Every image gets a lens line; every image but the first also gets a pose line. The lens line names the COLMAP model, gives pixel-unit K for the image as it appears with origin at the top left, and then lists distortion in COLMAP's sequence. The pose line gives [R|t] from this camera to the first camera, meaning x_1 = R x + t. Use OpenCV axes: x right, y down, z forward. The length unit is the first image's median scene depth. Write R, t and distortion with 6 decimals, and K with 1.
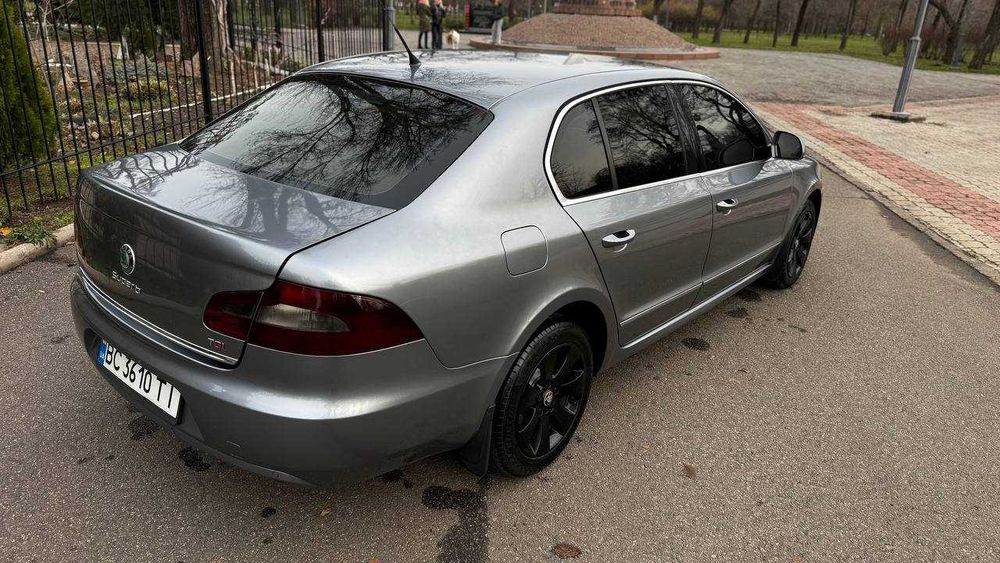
lens RADIAL K [[707.2, 0, 503.5], [0, 707.2, 285.3], [0, 0, 1]] dist [0.064679, -0.080484]
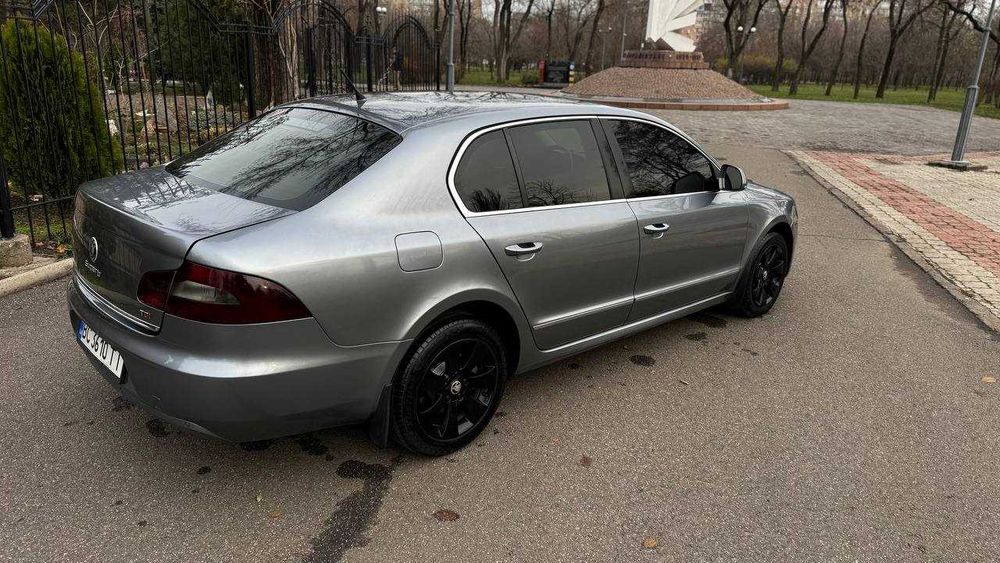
lens RADIAL K [[707.2, 0, 503.5], [0, 707.2, 285.3], [0, 0, 1]] dist [0.064679, -0.080484]
pose [[0.993503, 0.023333, -0.111388, 0.142619], [-0.031097, 0.997168, -0.068474, 0.039180], [0.109475, 0.071493, 0.991415, -0.068020]]
